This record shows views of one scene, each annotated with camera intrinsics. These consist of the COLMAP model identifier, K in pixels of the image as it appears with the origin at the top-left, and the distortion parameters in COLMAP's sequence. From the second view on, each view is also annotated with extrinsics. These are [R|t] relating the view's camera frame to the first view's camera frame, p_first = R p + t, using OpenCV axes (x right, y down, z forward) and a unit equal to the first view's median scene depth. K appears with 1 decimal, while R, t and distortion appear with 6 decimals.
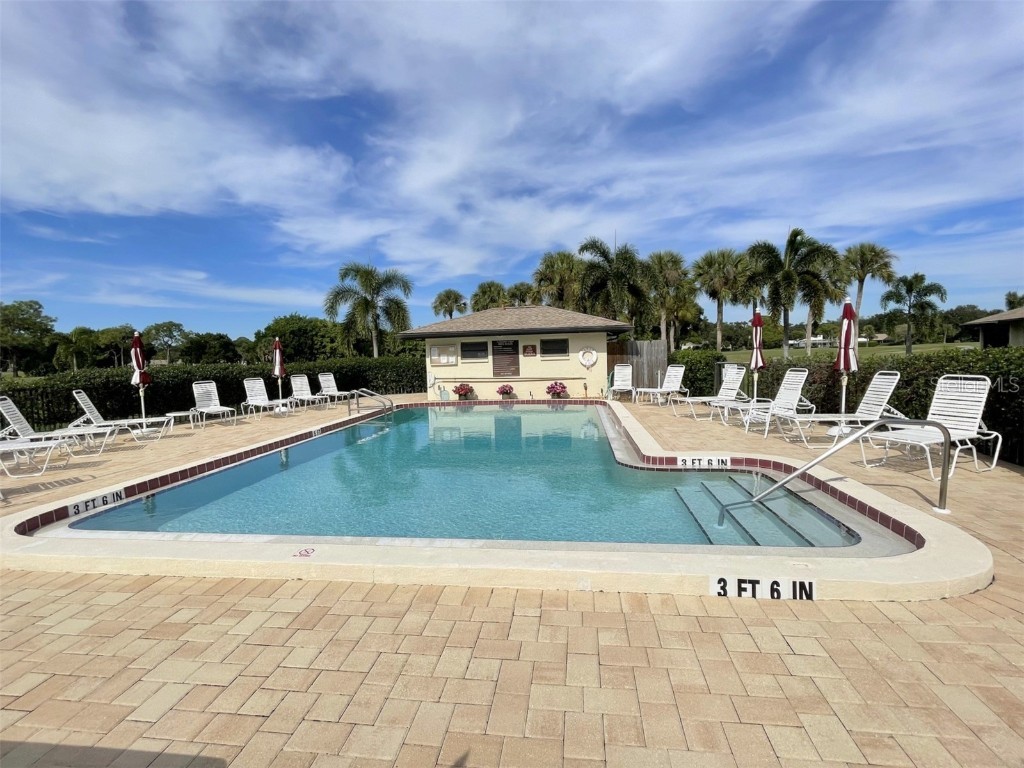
lens RADIAL K [[490.4, 0, 513.5], [0, 490.4, 399.0], [0, 0, 1]] dist [-0.003402, 0.000408]
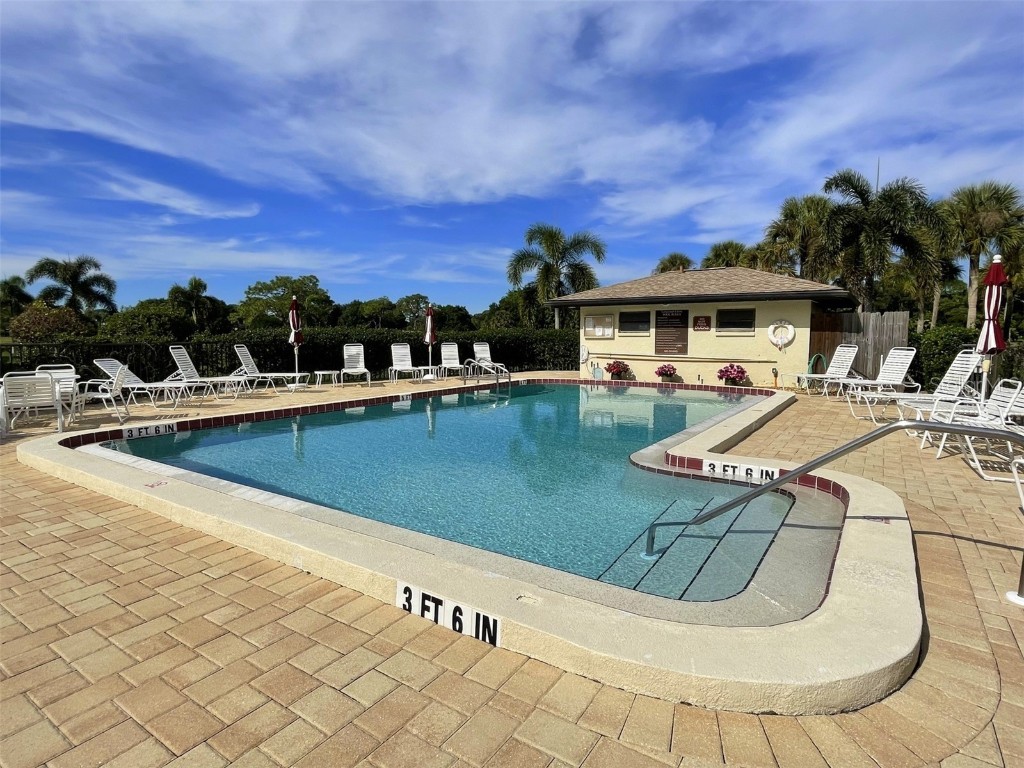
lens RADIAL K [[562.1, 0, 512.0], [0, 562.1, 384.0], [0, 0, 1]] dist [0.000889, 0.000214]
pose [[0.894202, 0.068570, -0.442382, 0.168300], [-0.068287, 0.997528, 0.016588, 0.005182], [0.442426, 0.015376, 0.896673, 0.052547]]
